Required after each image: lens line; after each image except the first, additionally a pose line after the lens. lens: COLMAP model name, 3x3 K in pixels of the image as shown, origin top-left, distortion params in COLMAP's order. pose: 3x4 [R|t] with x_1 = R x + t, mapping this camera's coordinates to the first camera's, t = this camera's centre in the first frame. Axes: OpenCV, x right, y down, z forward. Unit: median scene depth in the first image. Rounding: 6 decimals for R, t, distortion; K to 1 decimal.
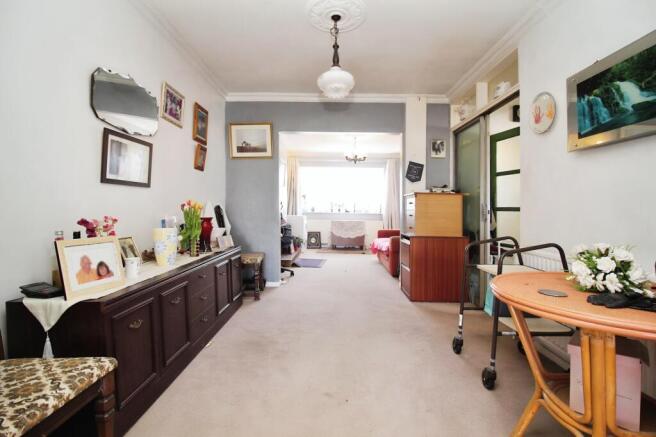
lens RADIAL K [[302.3, 0, 326.5], [0, 302.3, 217.1], [0, 0, 1]] dist [-0.000791, -0.000008]
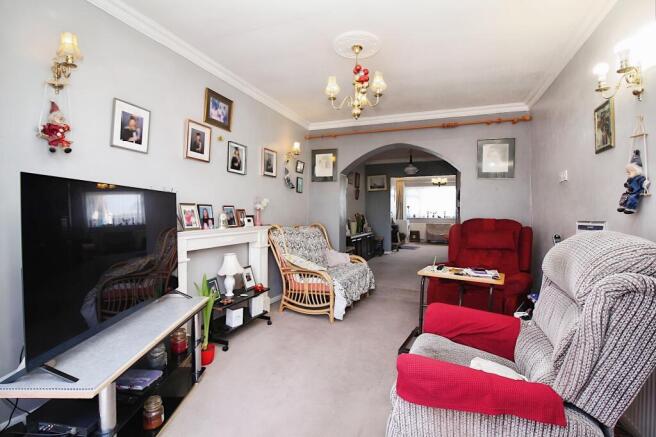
lens RADIAL K [[302.3, 0, 325.9], [0, 302.3, 219.0], [0, 0, 1]] dist [-0.000791, -0.000008]
pose [[0.932316, -0.002282, -0.361638, 0.099816], [-0.003582, 0.999873, -0.015543, 0.016484], [0.361628, 0.015786, 0.932189, -0.609973]]
